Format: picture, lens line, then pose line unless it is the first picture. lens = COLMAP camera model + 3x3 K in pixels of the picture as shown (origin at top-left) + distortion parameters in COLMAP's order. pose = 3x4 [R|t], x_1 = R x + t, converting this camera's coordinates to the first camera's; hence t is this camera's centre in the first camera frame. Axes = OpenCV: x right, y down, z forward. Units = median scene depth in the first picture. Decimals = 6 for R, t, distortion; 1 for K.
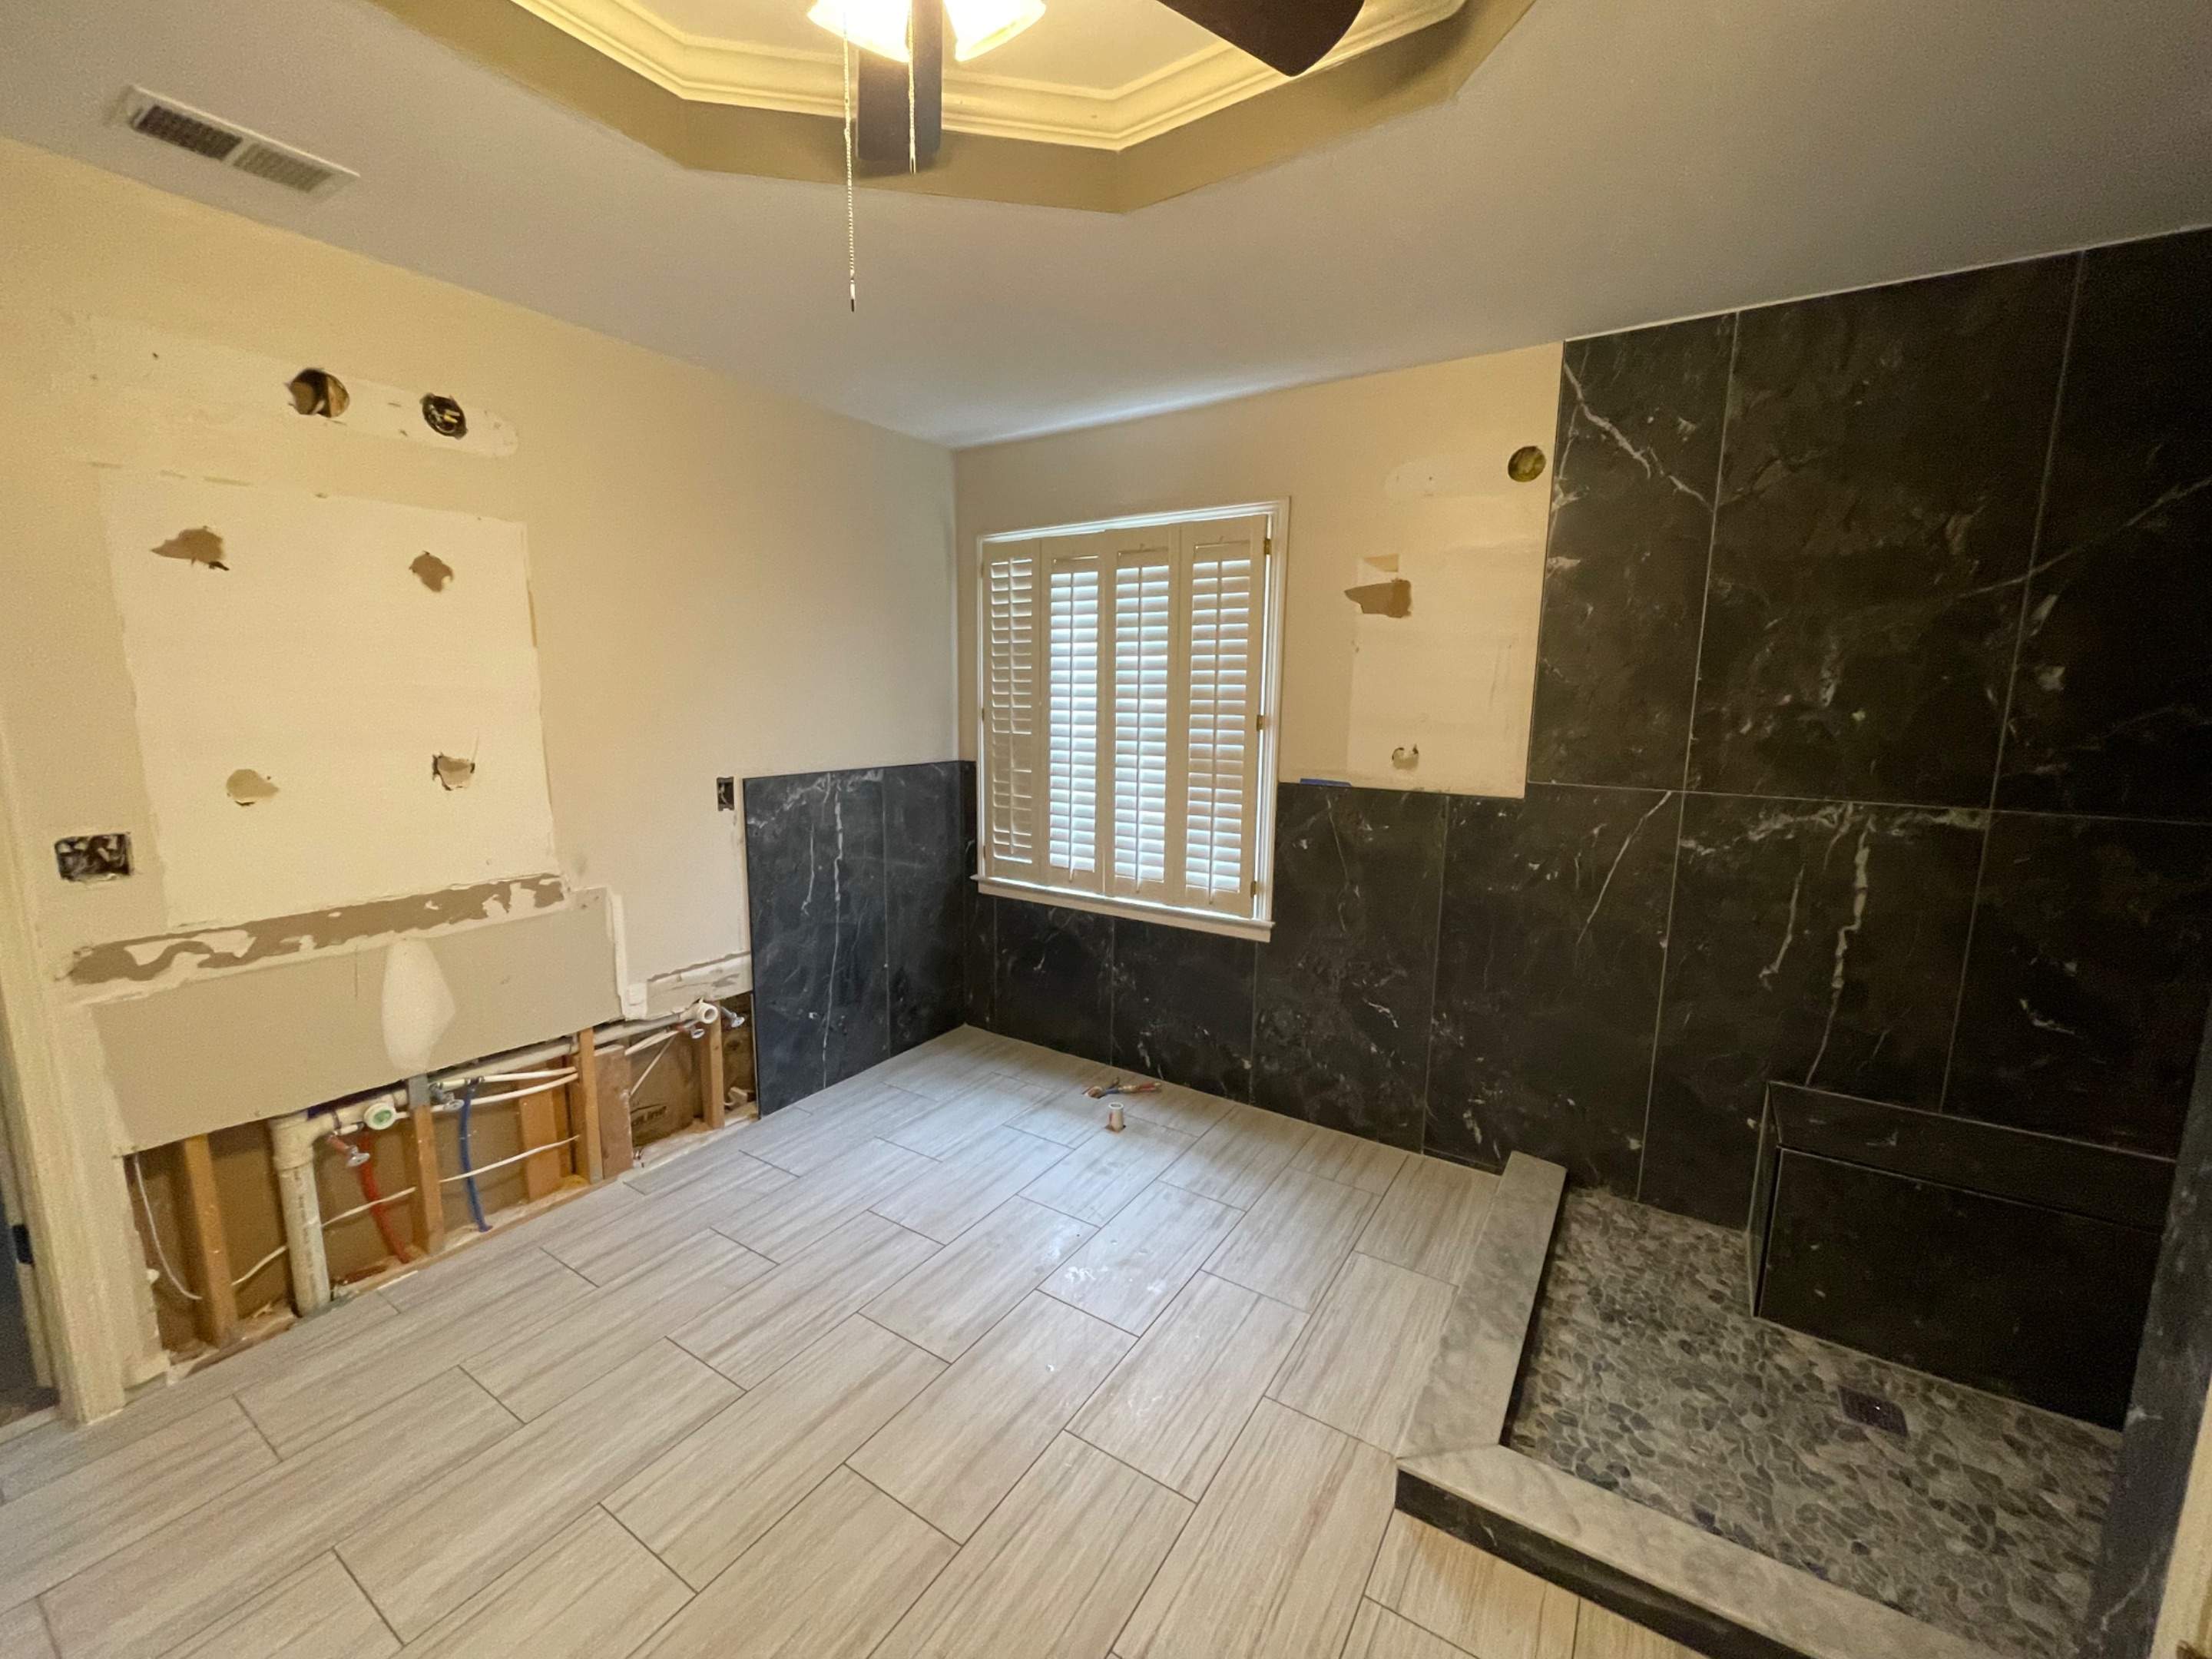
lens RADIAL K [[896.1, 0, 1105.7], [0, 896.1, 823.9], [0, 0, 1]] dist [-0.005806, 0.000171]
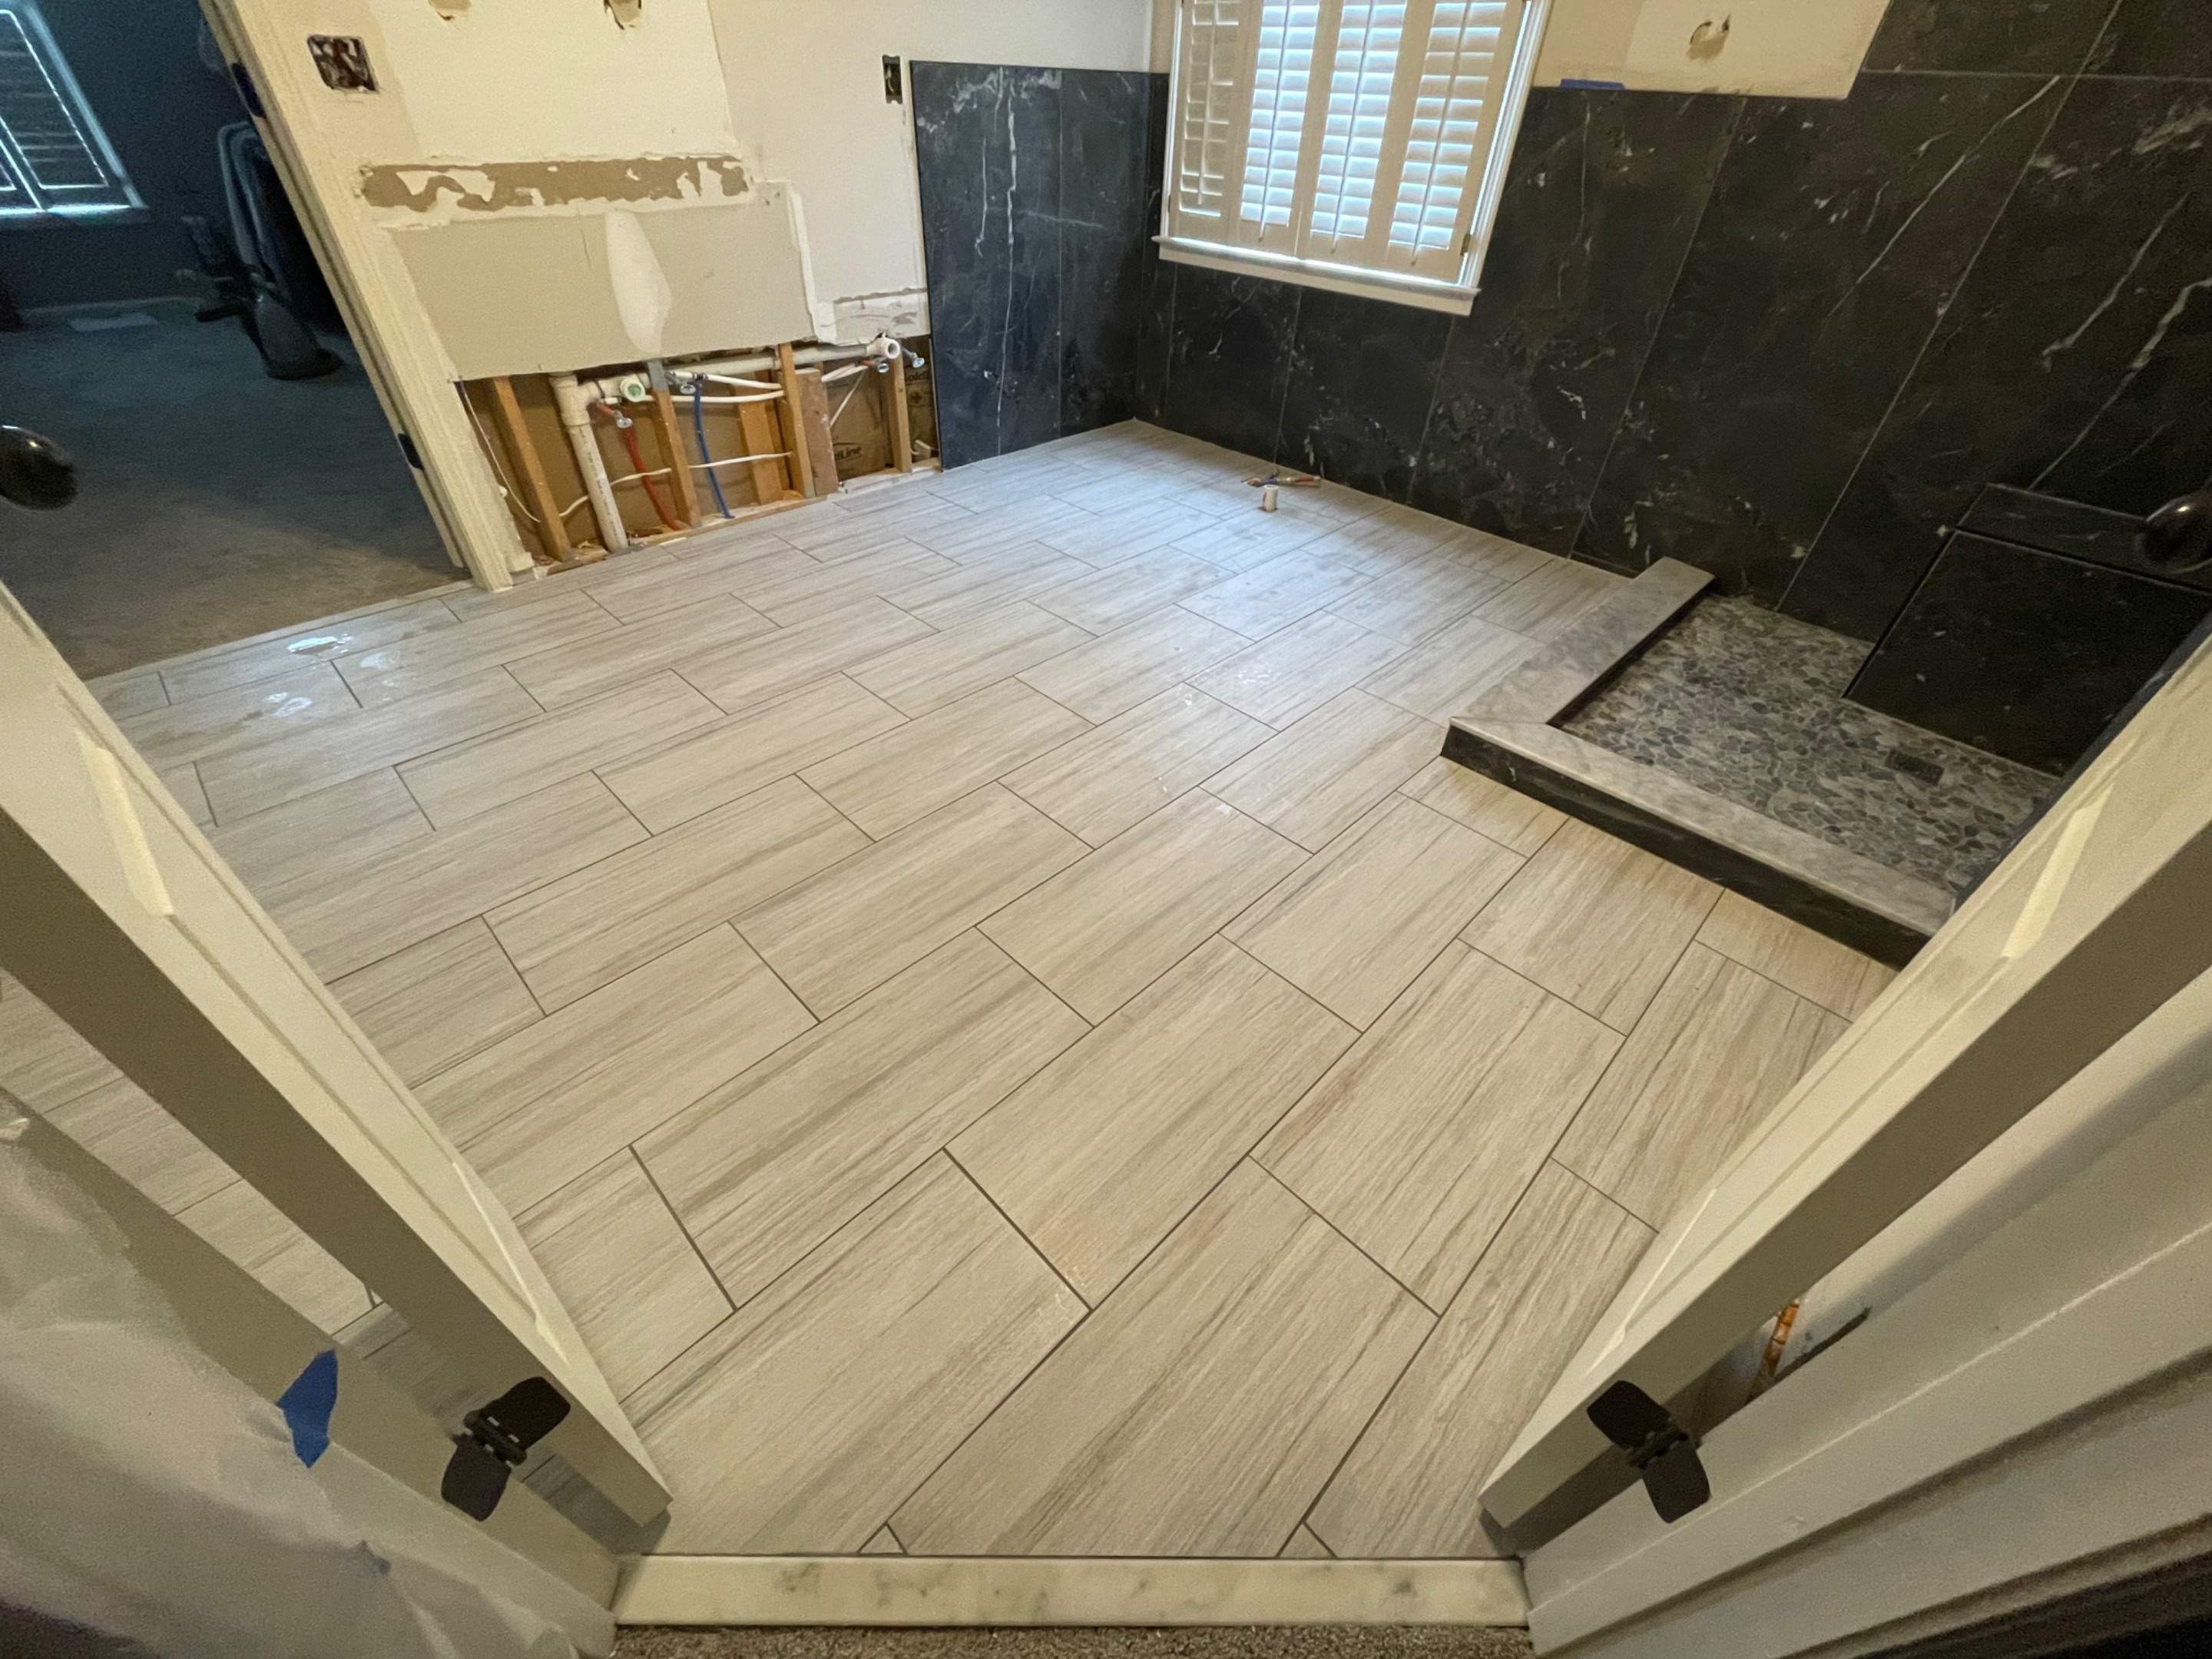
lens RADIAL K [[896.1, 0, 1100.8], [0, 896.1, 837.6], [0, 0, 1]] dist [-0.005806, 0.000171]
pose [[0.976765, 0.153205, -0.149859, 0.047295], [-0.051815, 0.847333, 0.528527, 0.160969], [0.207954, -0.508482, 0.835584, -0.137138]]
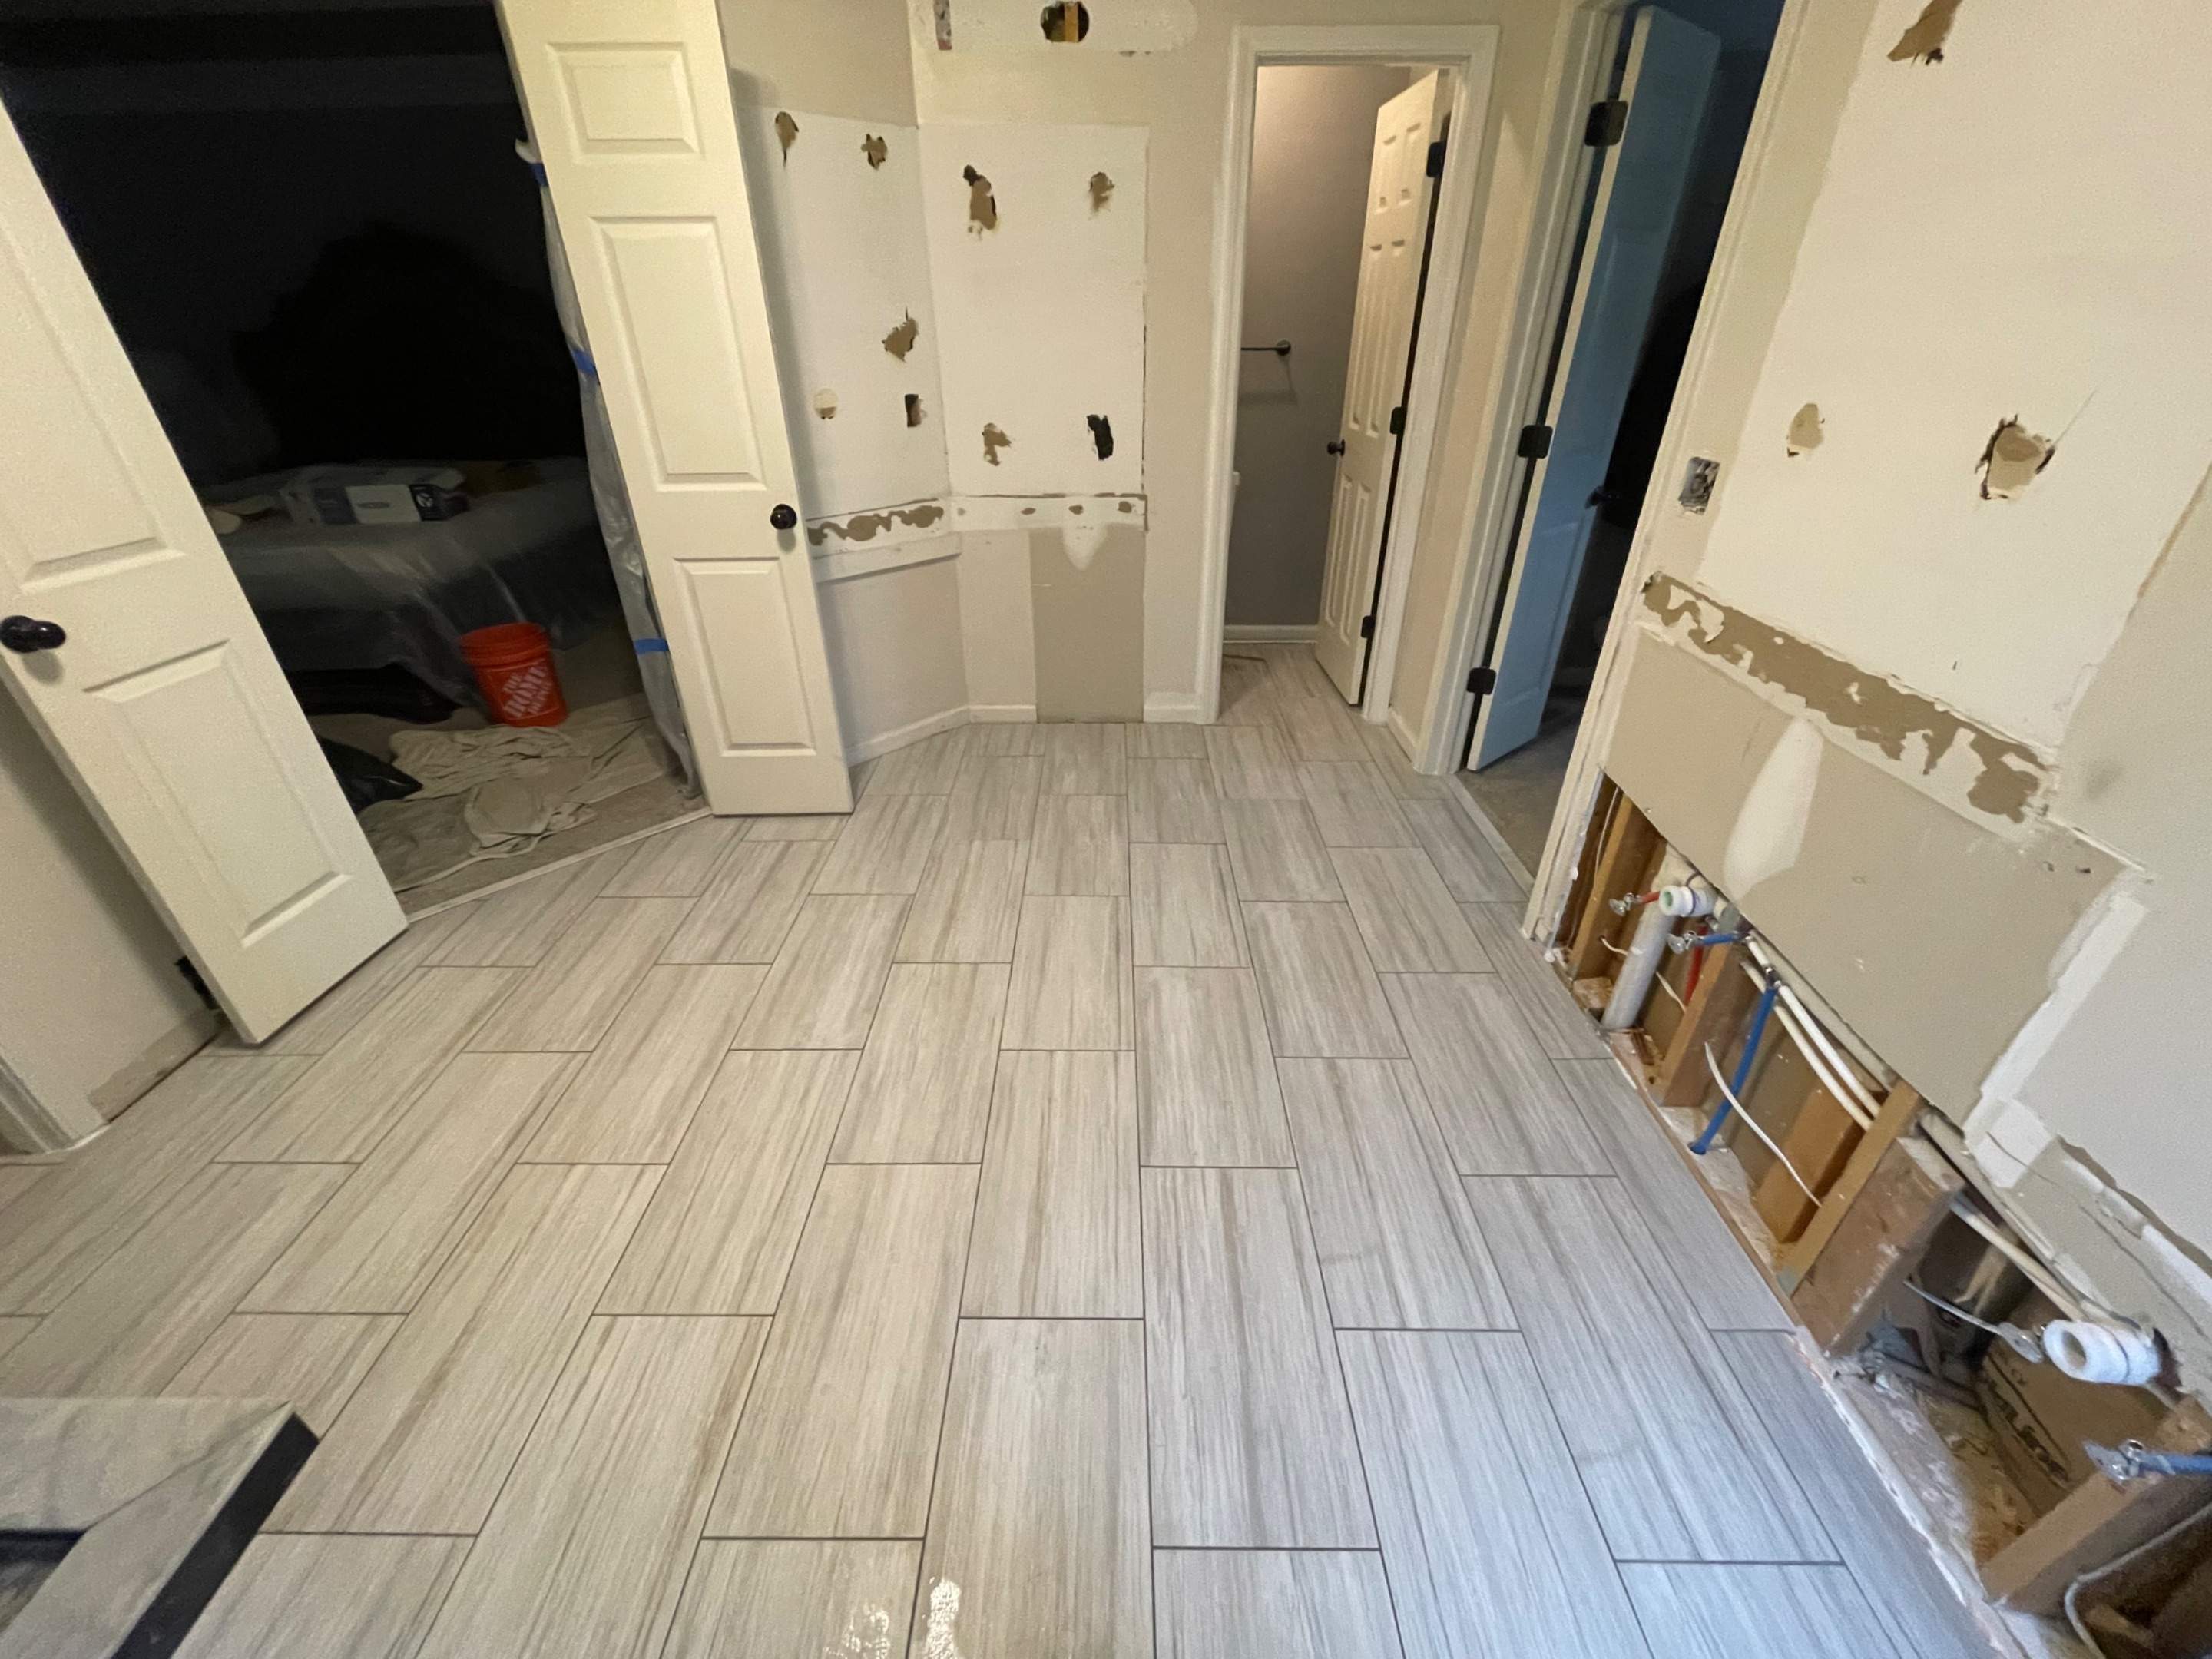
lens RADIAL K [[896.1, 0, 1110.5], [0, 896.1, 836.3], [0, 0, 1]] dist [-0.005806, 0.000171]
pose [[-0.844760, 0.264486, -0.465218, -0.032857], [-0.083507, 0.793530, 0.602774, -0.142263], [0.528590, 0.548048, -0.648256, 1.124005]]
